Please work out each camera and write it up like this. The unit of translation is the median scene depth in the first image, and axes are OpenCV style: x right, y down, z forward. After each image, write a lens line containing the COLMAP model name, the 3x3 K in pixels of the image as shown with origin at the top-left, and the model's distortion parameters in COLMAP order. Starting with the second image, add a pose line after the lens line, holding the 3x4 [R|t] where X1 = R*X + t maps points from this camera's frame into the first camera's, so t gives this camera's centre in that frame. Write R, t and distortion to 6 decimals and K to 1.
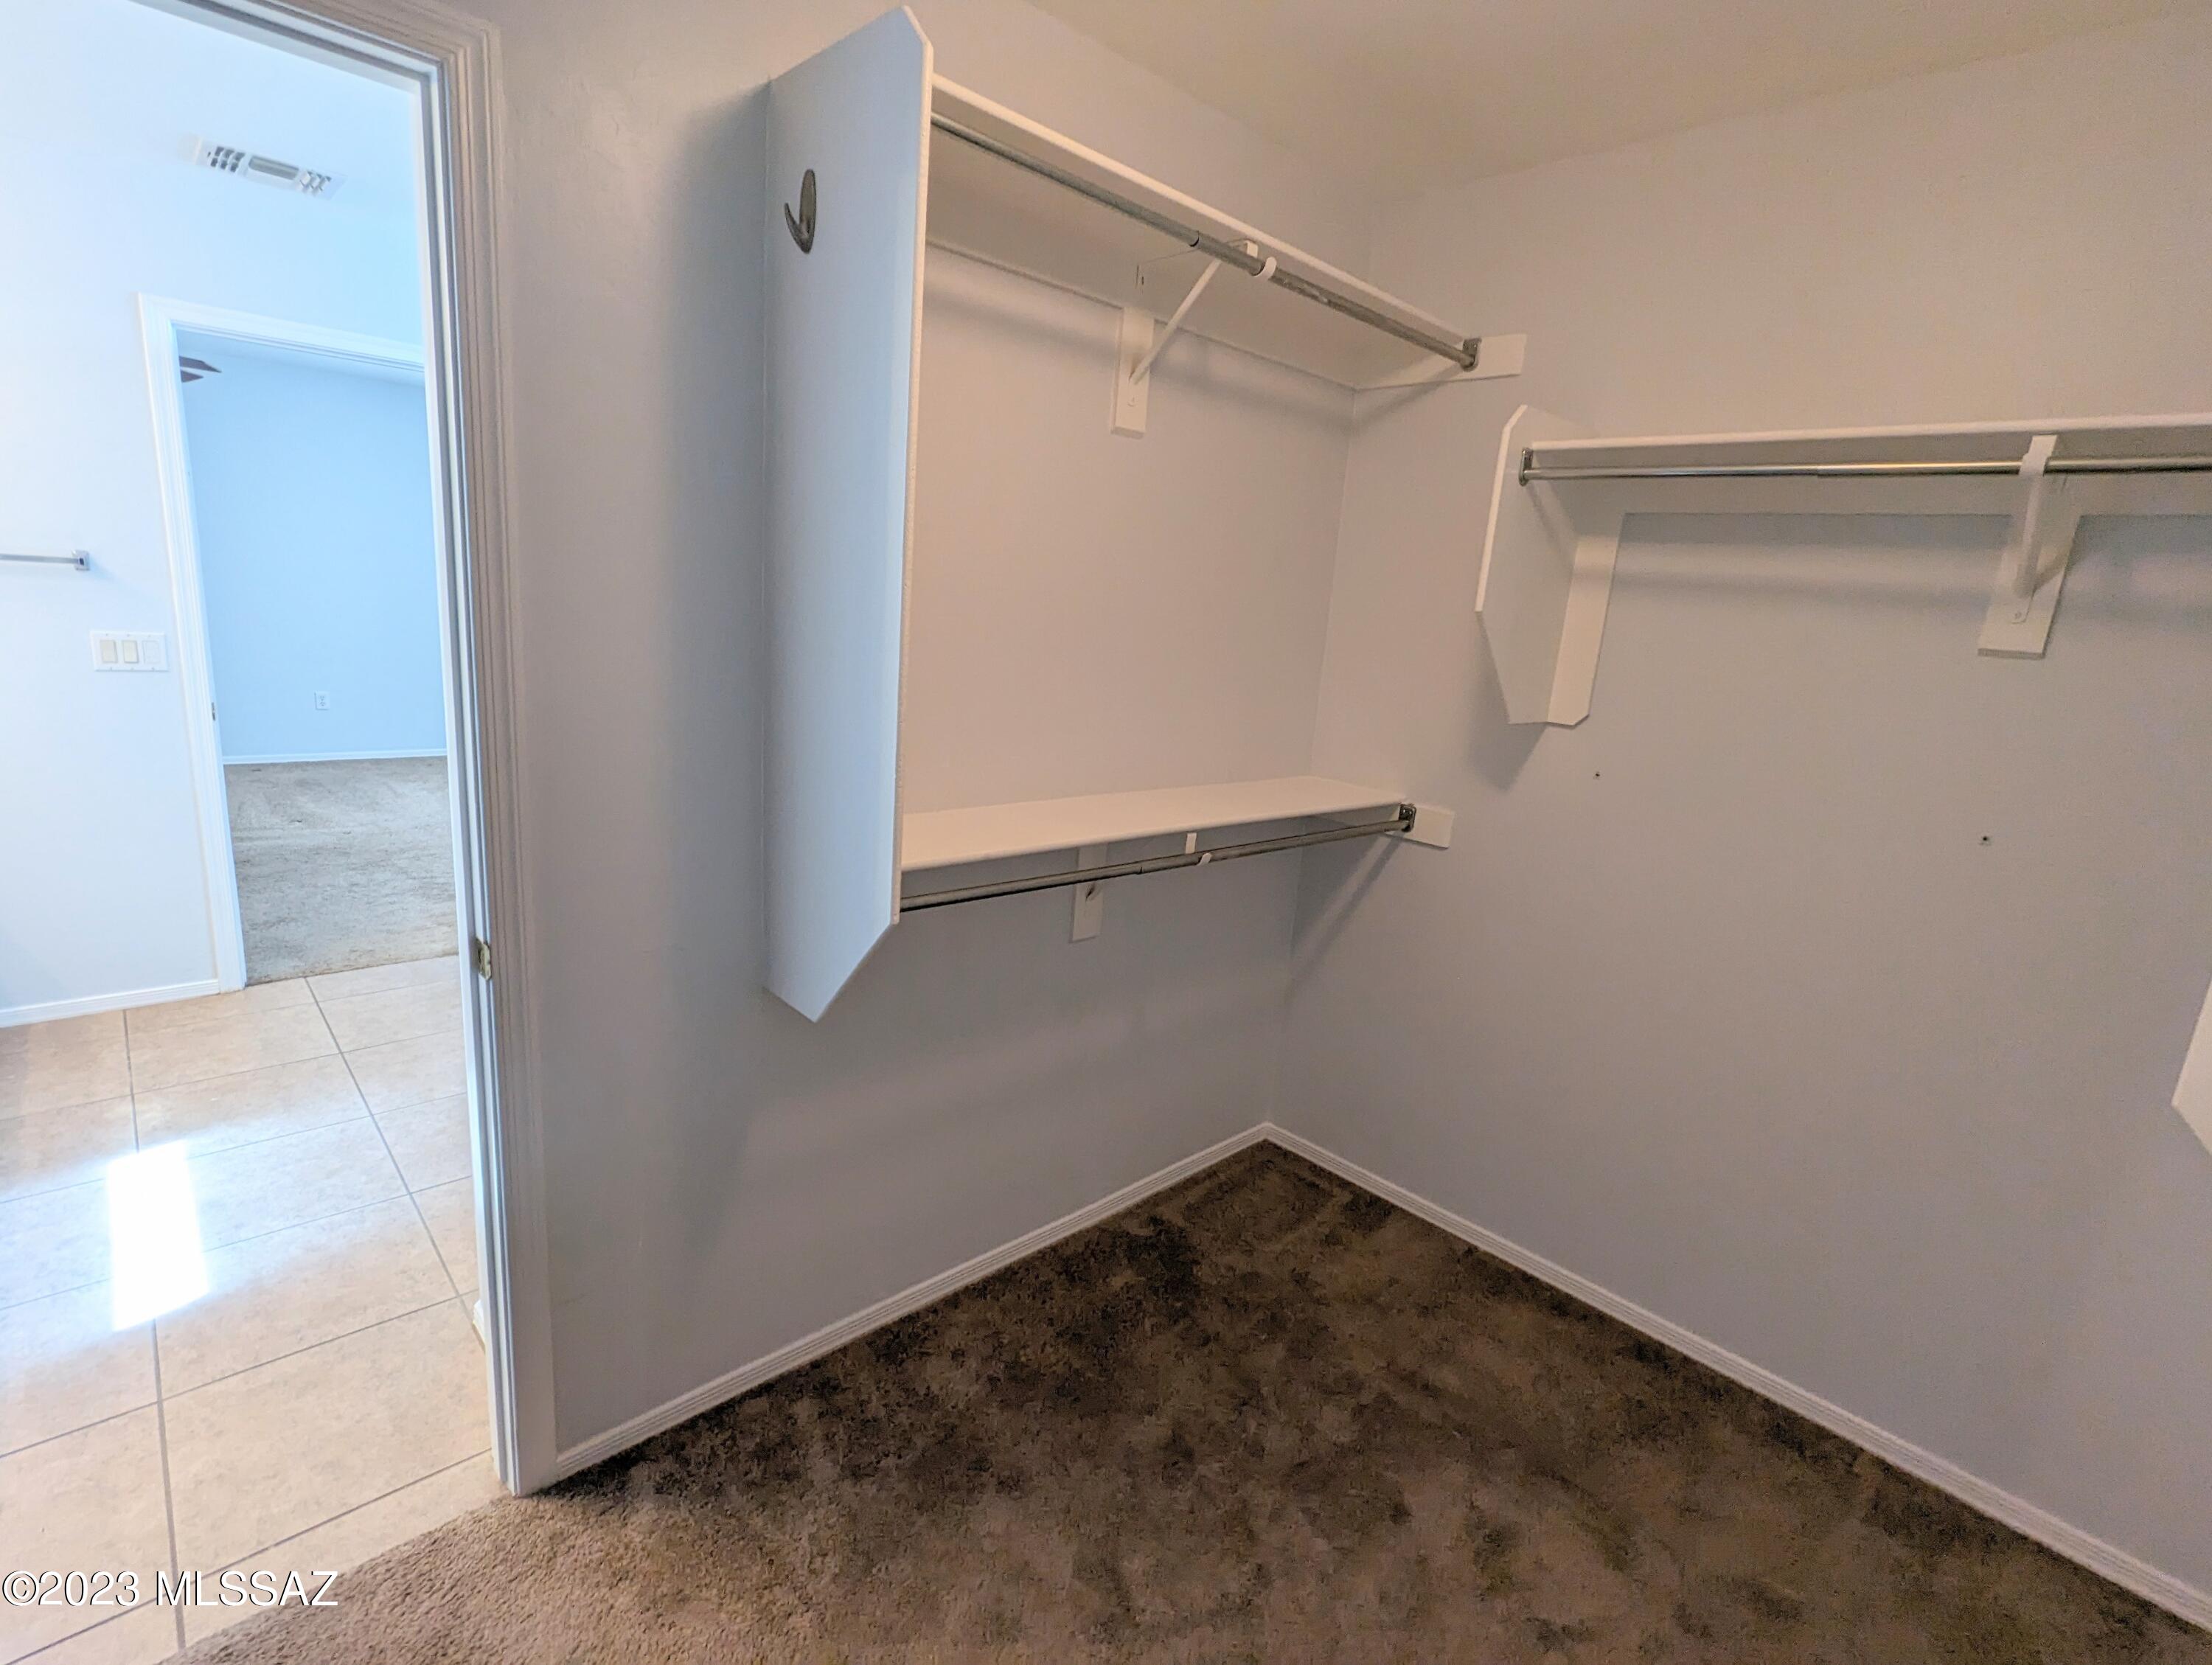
lens RADIAL K [[1053.1, 0, 1106.8], [0, 1053.1, 830.2], [0, 0, 1]] dist [0.000873, -0.000213]
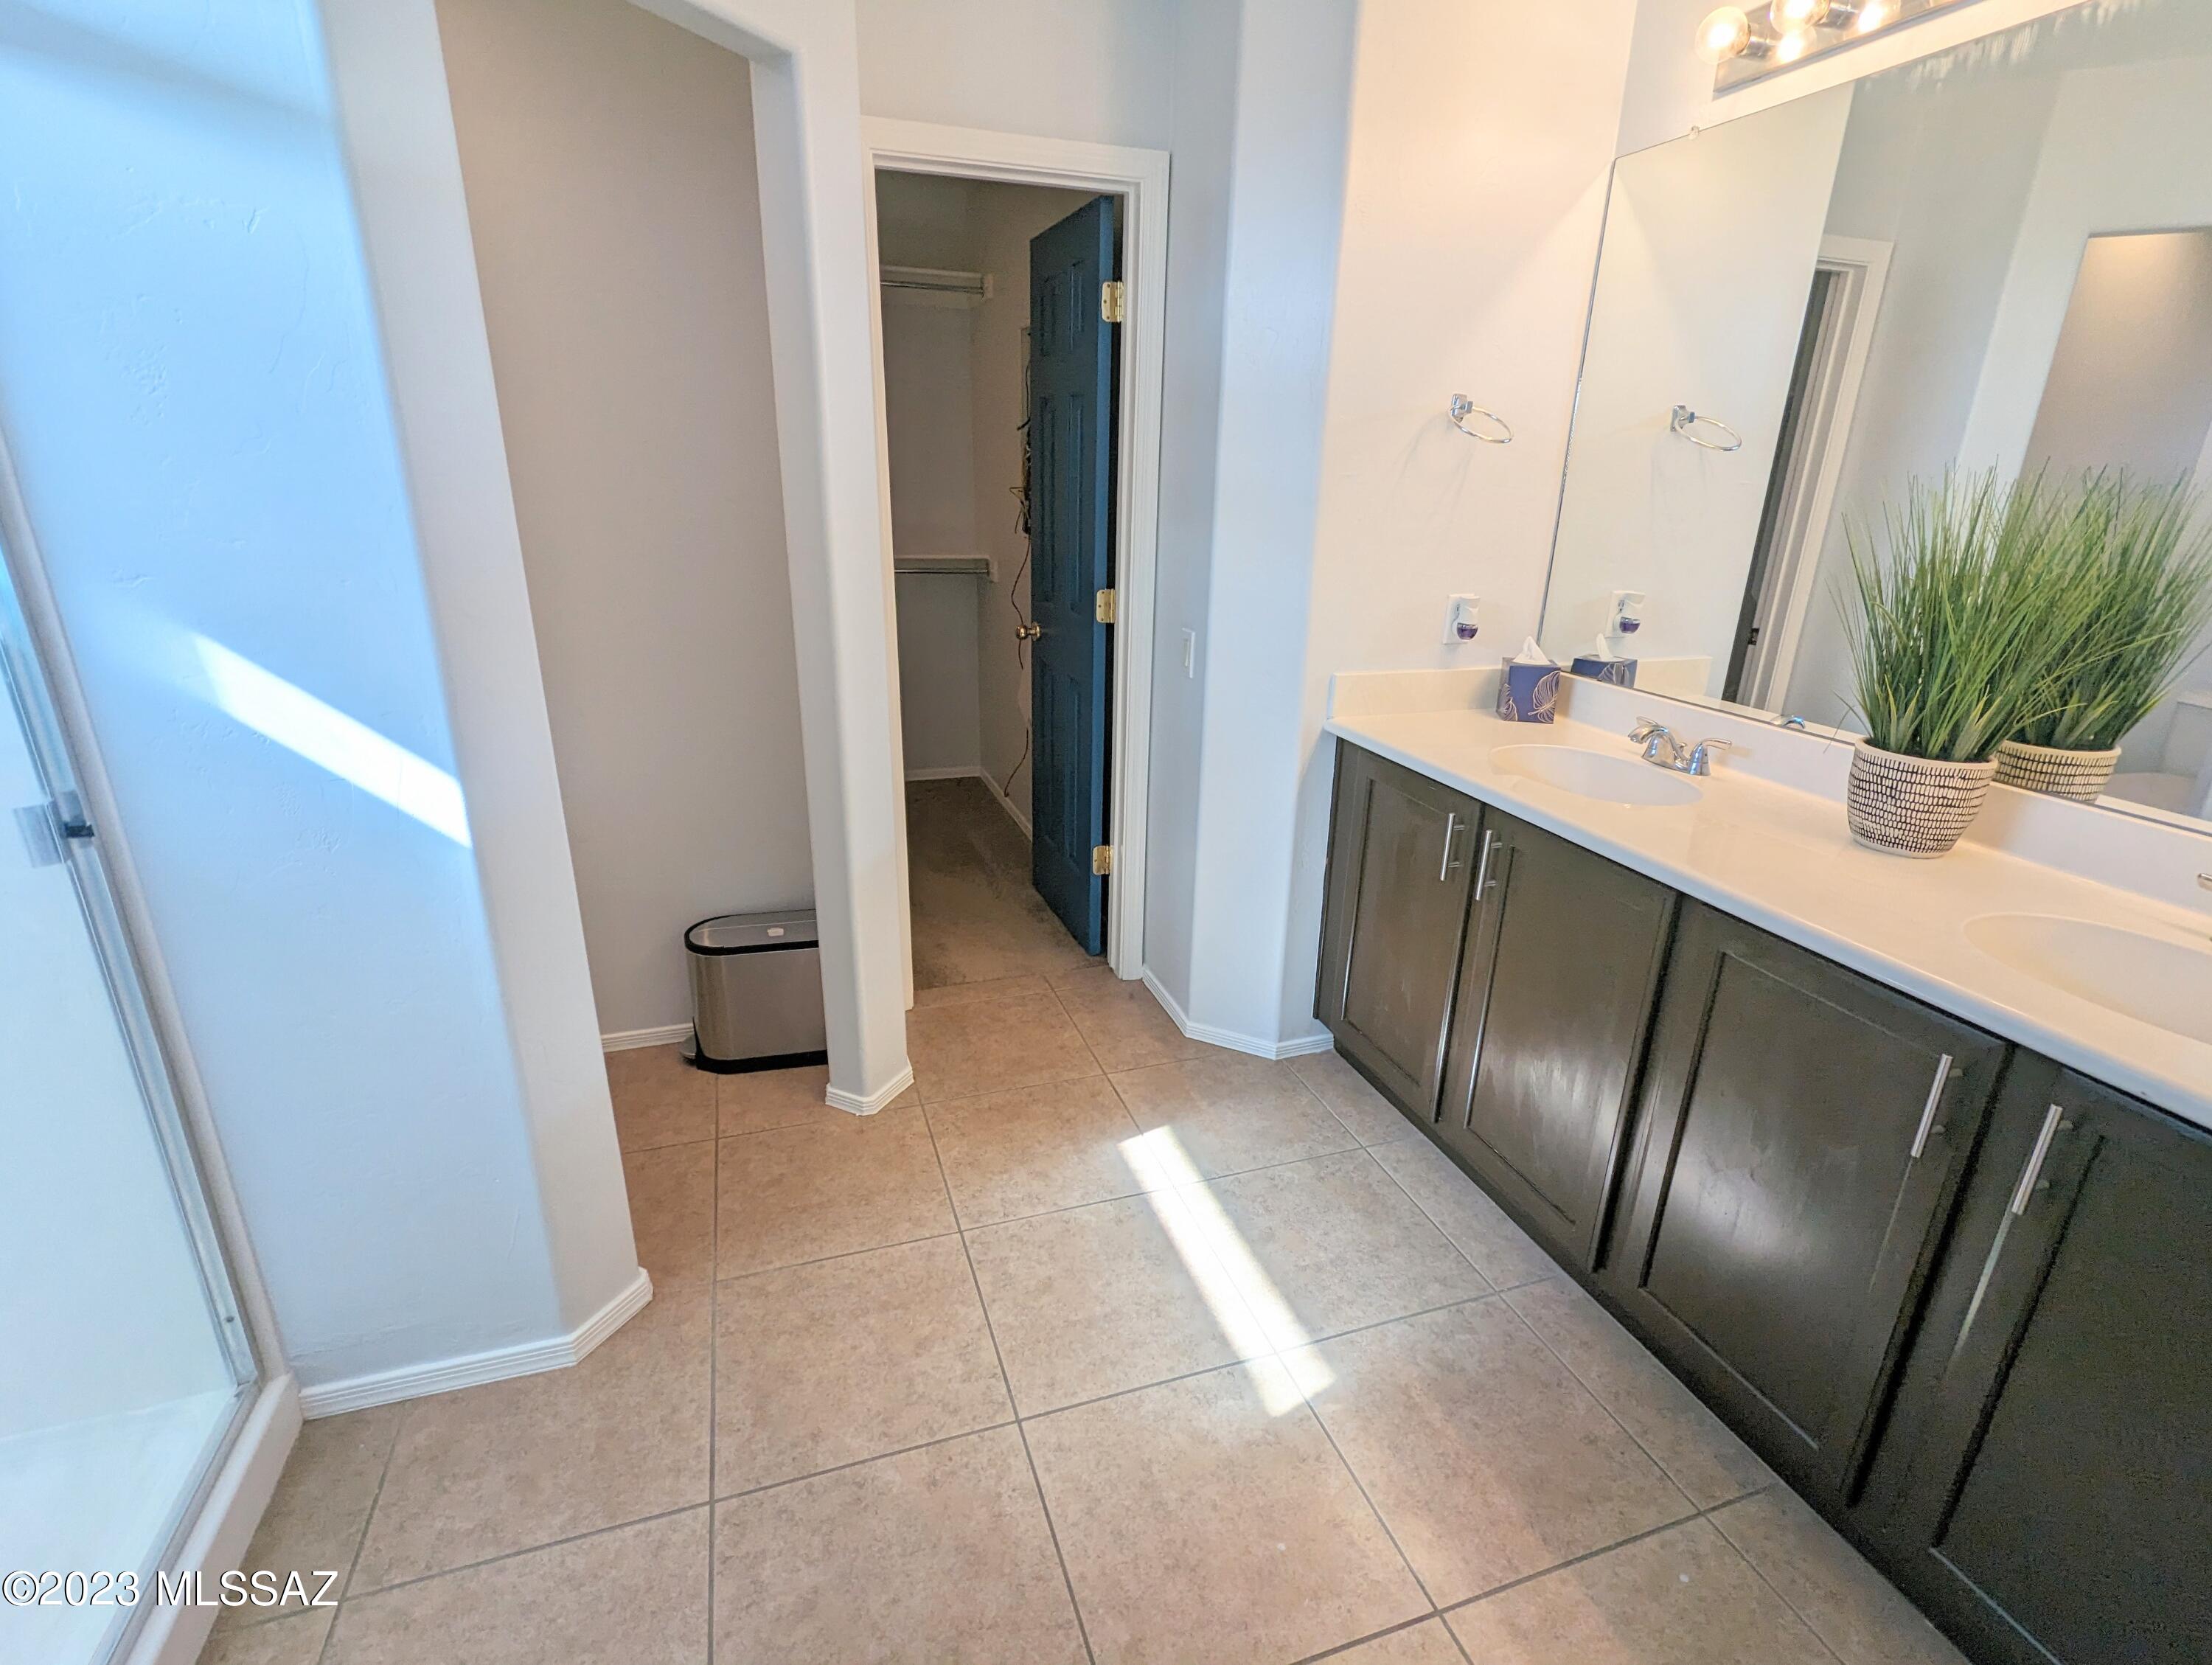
lens RADIAL K [[1053.1, 0, 1103.9], [0, 1053.1, 836.4], [0, 0, 1]] dist [0.000873, -0.000213]
pose [[-0.905635, -0.236555, 0.351948, -0.942902], [-0.004354, 0.835095, 0.550089, -0.351666], [-0.424036, 0.496648, -0.757321, 1.367133]]
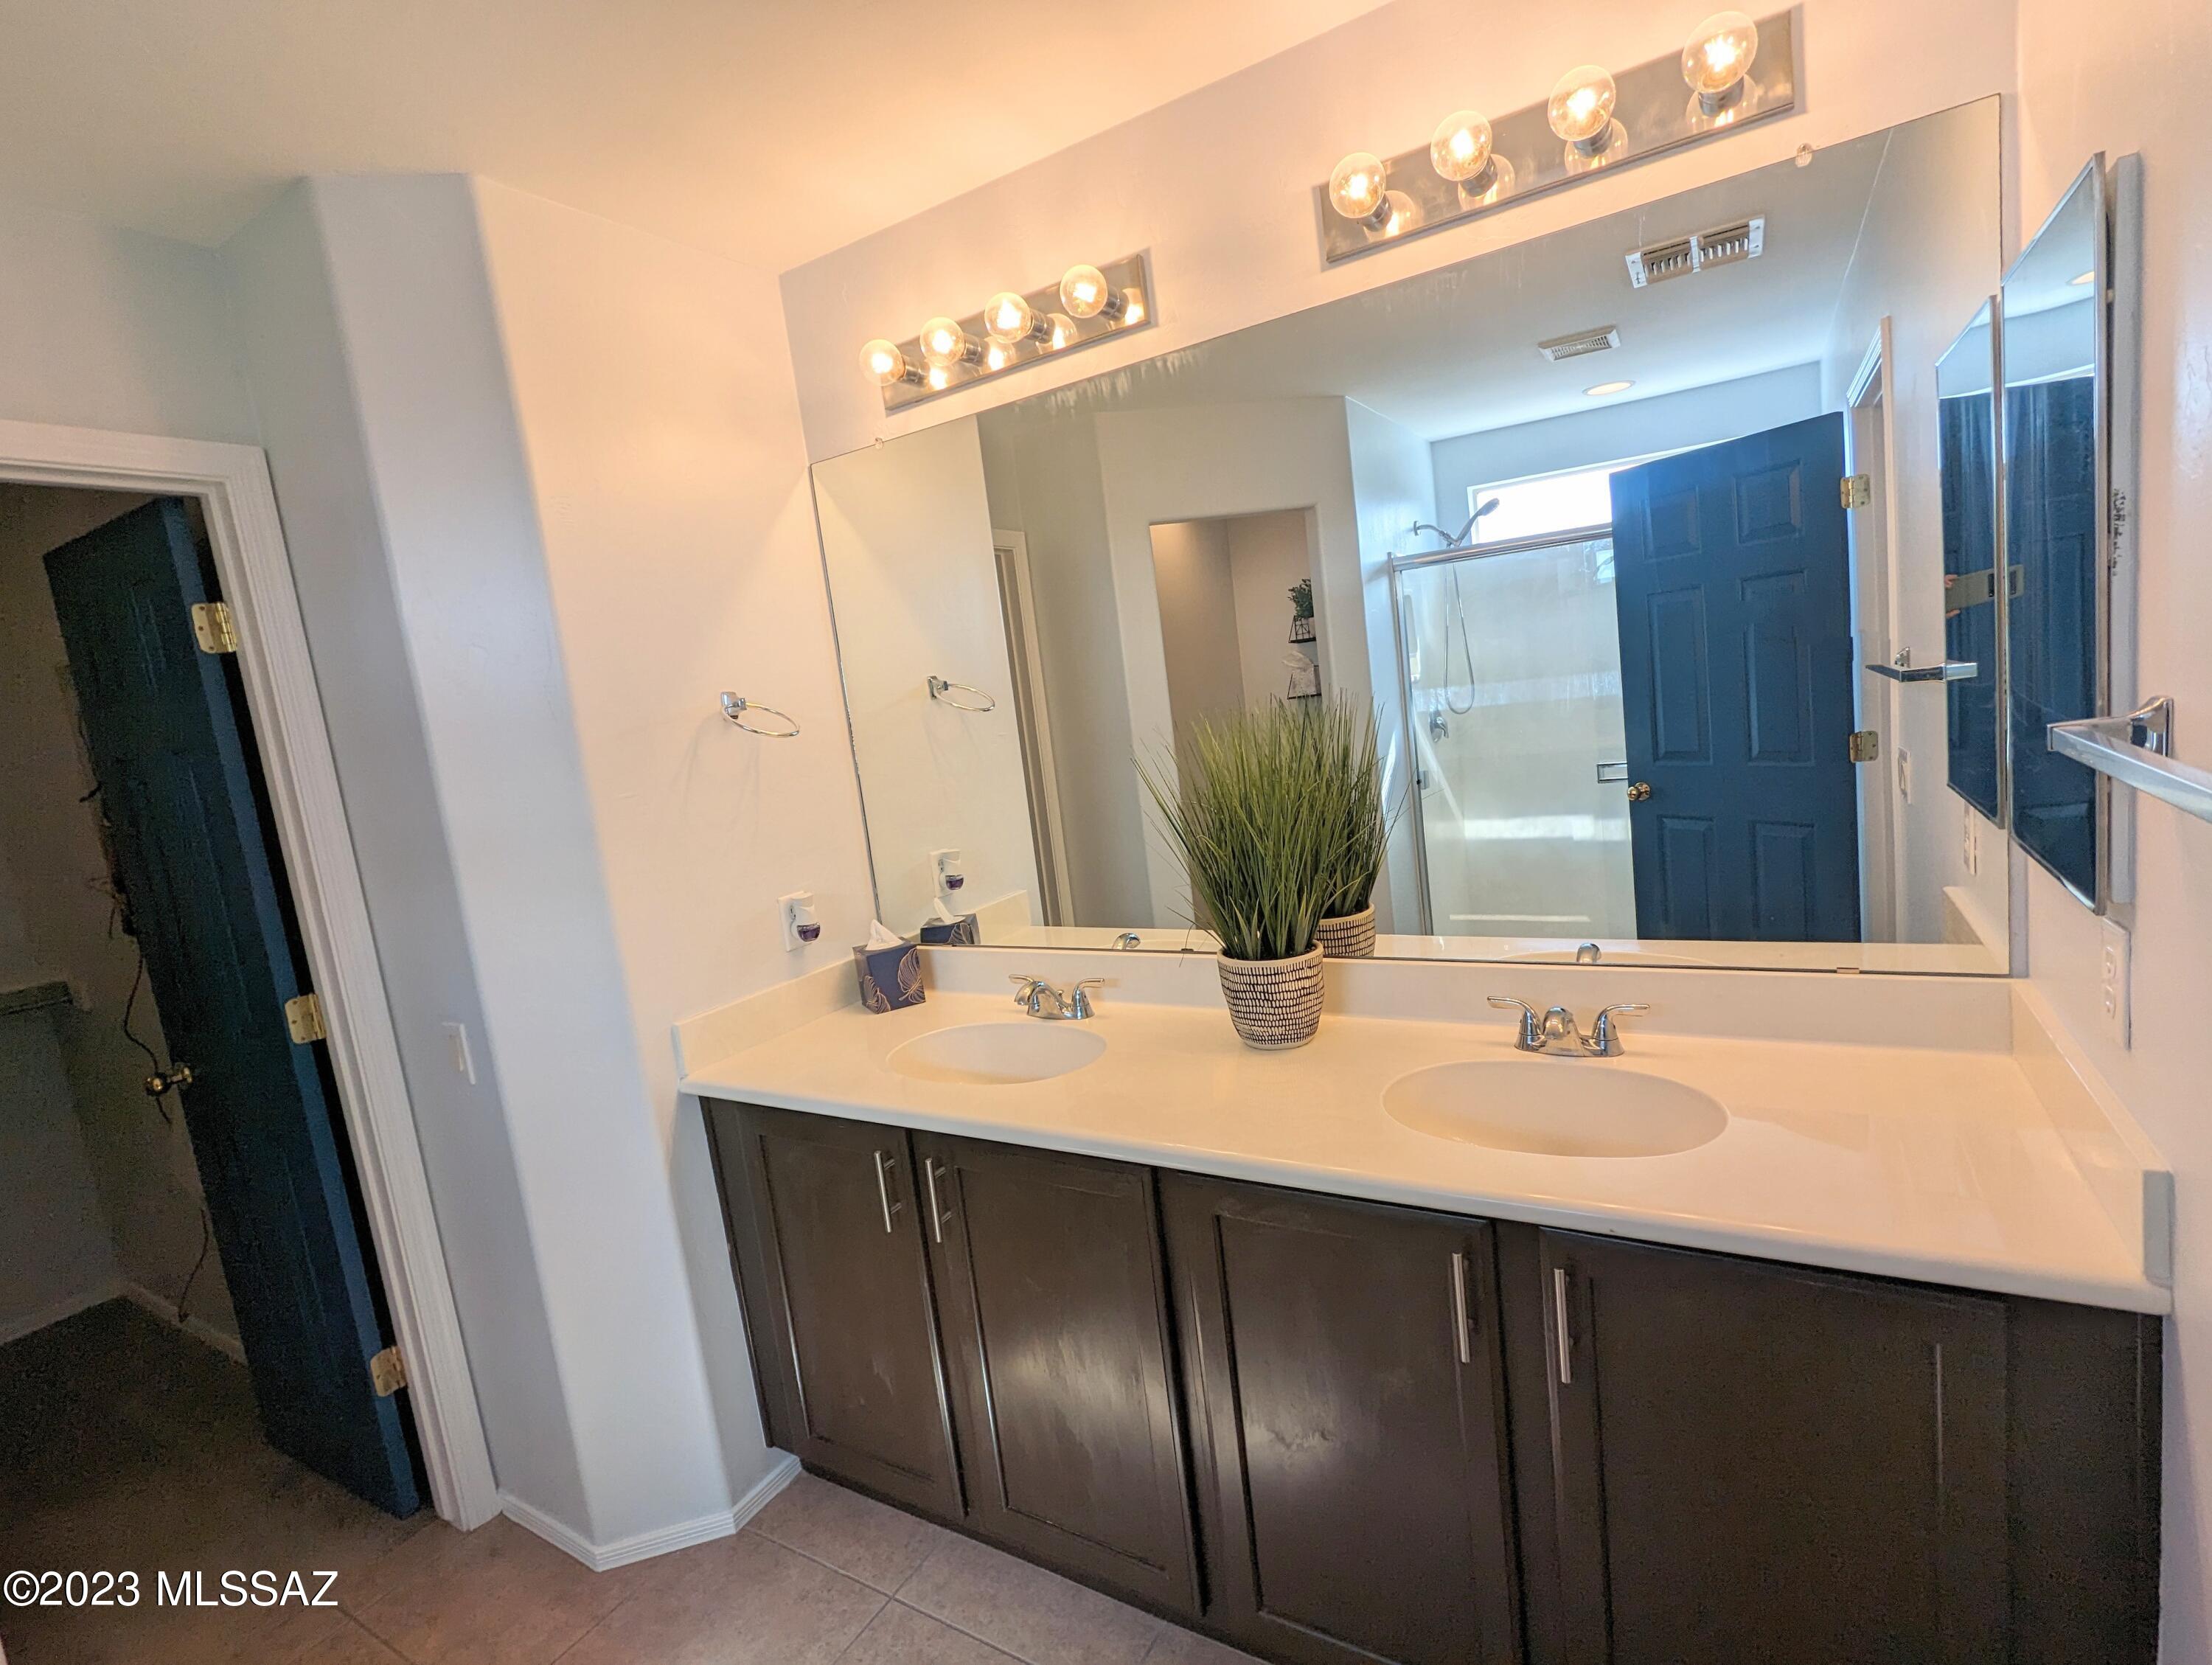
lens RADIAL K [[1053.1, 0, 1105.4], [0, 1053.1, 834.7], [0, 0, 1]] dist [0.000873, -0.000213]
pose [[-0.964427, 0.065027, -0.256226, -0.879713], [-0.023180, 0.944737, 0.327009, -0.343773], [0.263331, 0.321315, -0.909623, 1.231340]]
